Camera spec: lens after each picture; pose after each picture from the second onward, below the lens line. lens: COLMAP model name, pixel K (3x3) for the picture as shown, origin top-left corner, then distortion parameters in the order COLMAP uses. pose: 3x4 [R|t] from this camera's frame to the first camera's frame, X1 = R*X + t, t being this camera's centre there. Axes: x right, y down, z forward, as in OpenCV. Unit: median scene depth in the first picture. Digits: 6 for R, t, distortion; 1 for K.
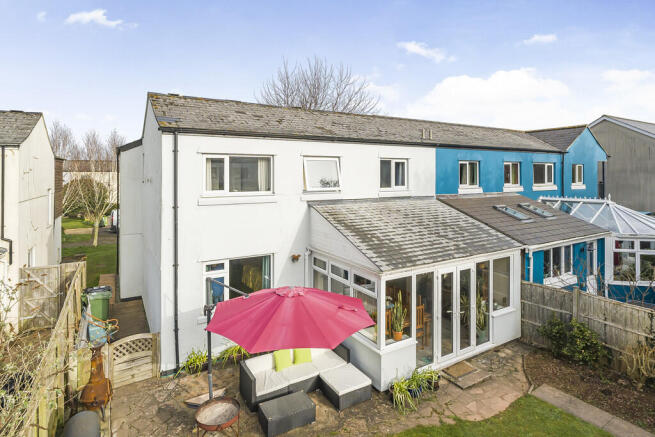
lens RADIAL K [[357.7, 0, 328.2], [0, 357.7, 176.8], [0, 0, 1]] dist [-0.000078, -0.000549]
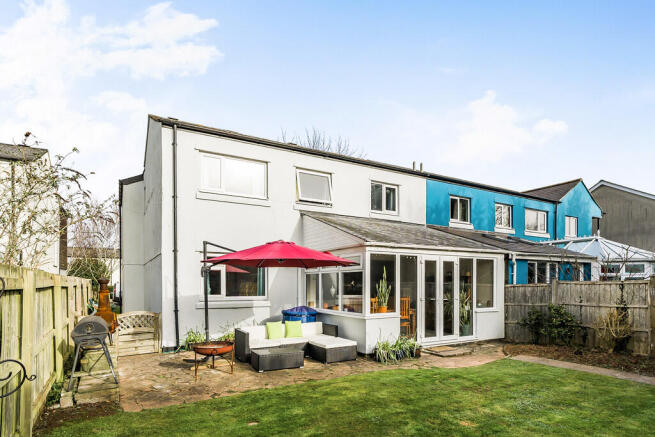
lens RADIAL K [[361.9, 0, 325.9], [0, 361.9, 291.0], [0, 0, 1]] dist [0.000985, 0.000233]
pose [[0.999891, -0.002156, -0.014597, 0.034287], [0.002299, 0.999949, 0.009824, 0.311205], [0.014575, -0.009857, 0.999845, -0.067296]]
